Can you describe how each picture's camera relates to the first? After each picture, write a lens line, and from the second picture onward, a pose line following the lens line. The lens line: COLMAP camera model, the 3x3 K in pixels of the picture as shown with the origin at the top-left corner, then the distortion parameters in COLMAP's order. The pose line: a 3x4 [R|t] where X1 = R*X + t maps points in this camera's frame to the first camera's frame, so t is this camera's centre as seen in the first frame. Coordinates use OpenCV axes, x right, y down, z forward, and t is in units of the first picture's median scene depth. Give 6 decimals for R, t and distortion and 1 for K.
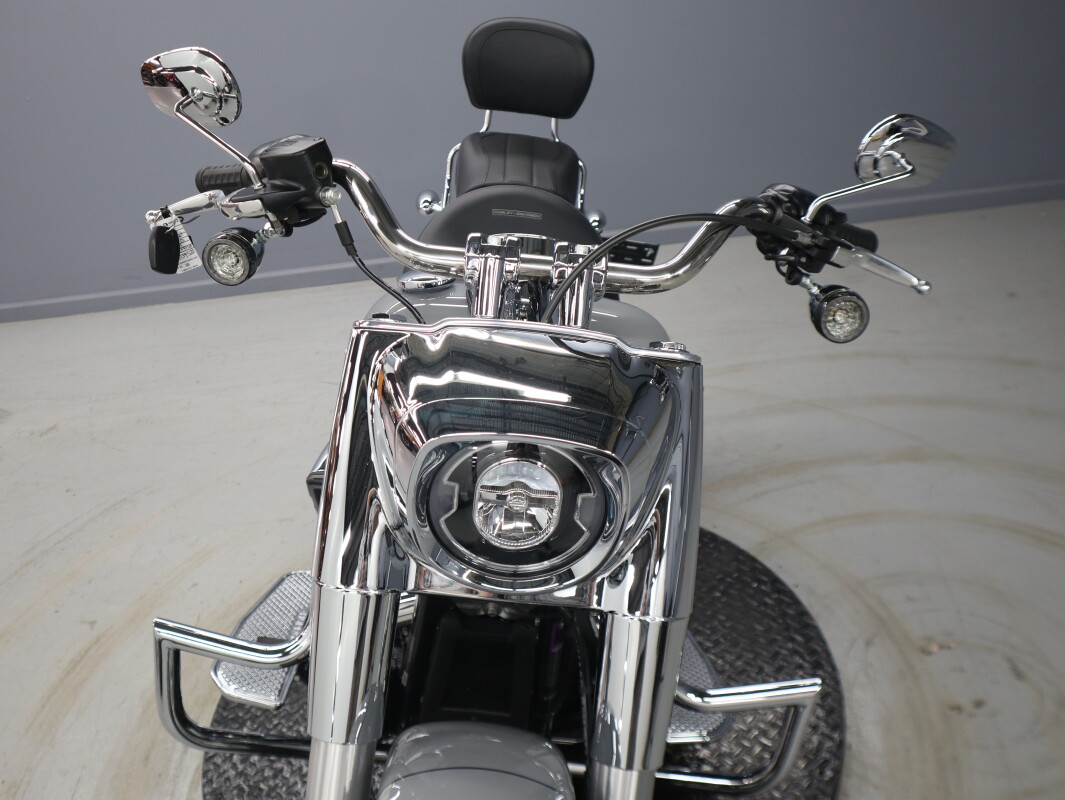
lens RADIAL K [[909.5, 0, 536.5], [0, 909.5, 418.2], [0, 0, 1]] dist [-0.080151, 0.078161]
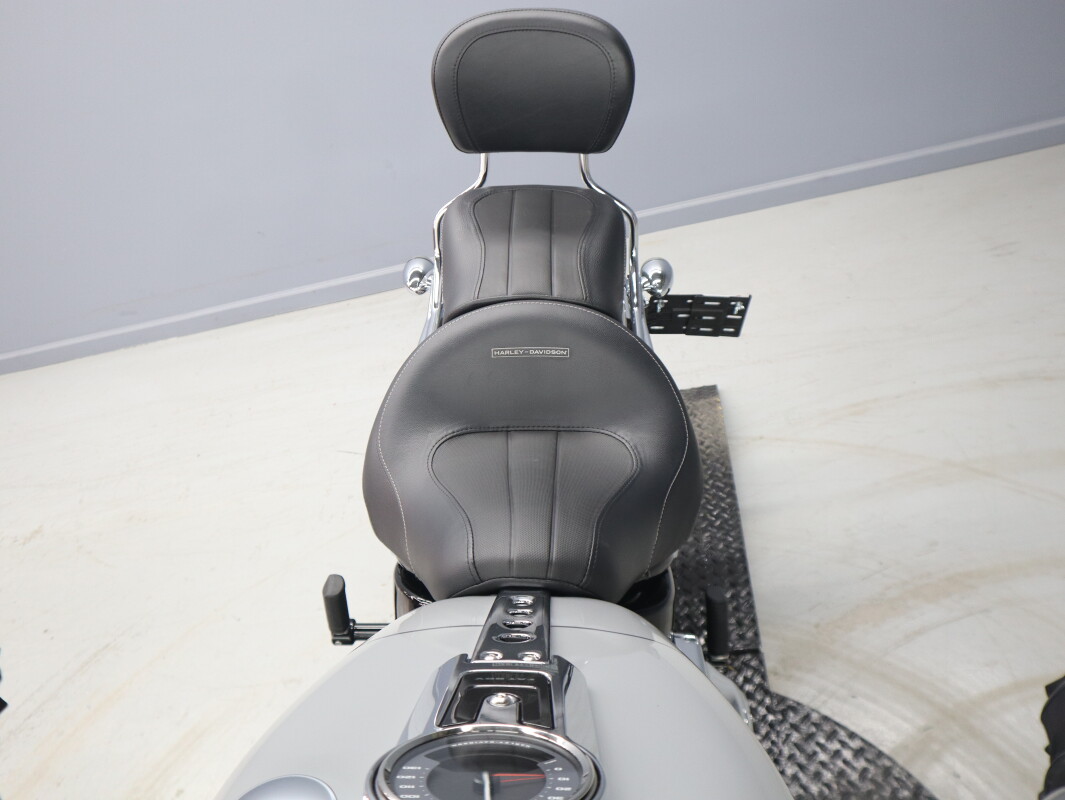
lens RADIAL K [[909.5, 0, 527.5], [0, 909.5, 419.0], [0, 0, 1]] dist [-0.080151, 0.078161]
pose [[0.991027, -0.078134, -0.108443, 0.036965], [0.089598, 0.990405, 0.105217, -0.214627], [0.099182, -0.113989, 0.988519, 0.320089]]
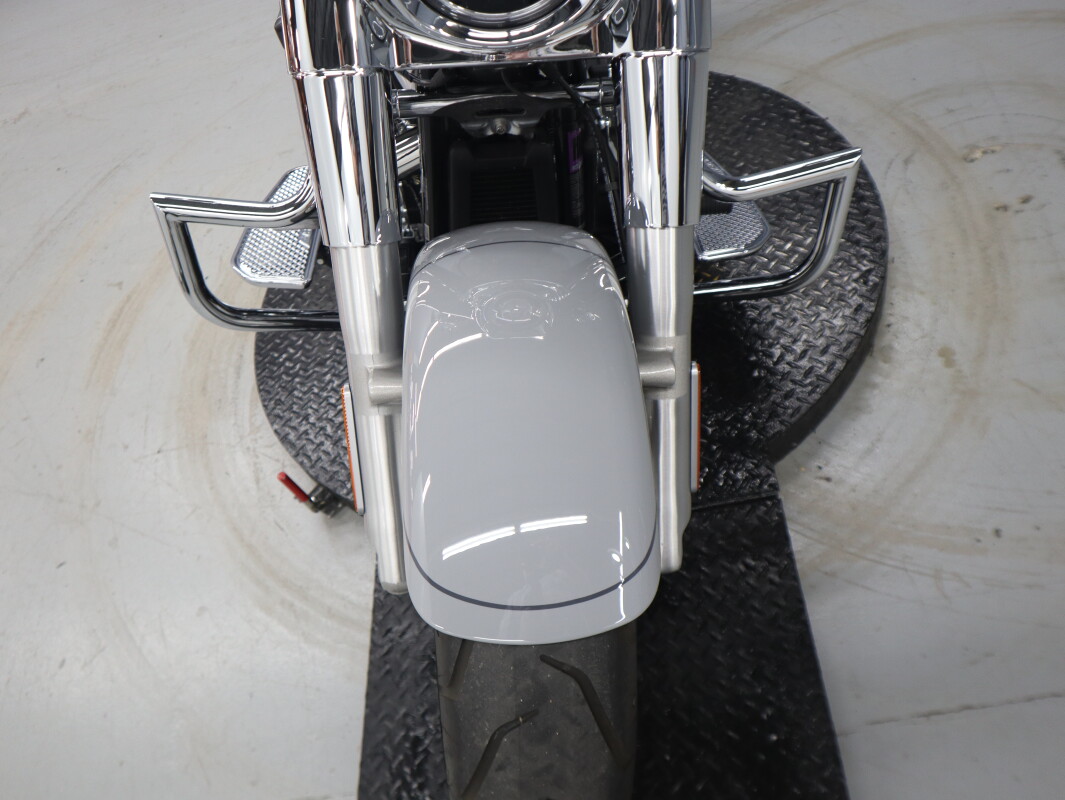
lens RADIAL K [[909.5, 0, 534.5], [0, 909.5, 404.3], [0, 0, 1]] dist [-0.080151, 0.078161]
pose [[0.986757, -0.151129, -0.058904, -0.001735], [0.162183, 0.924958, 0.343729, 0.089366], [0.002536, -0.348731, 0.937220, 0.019357]]
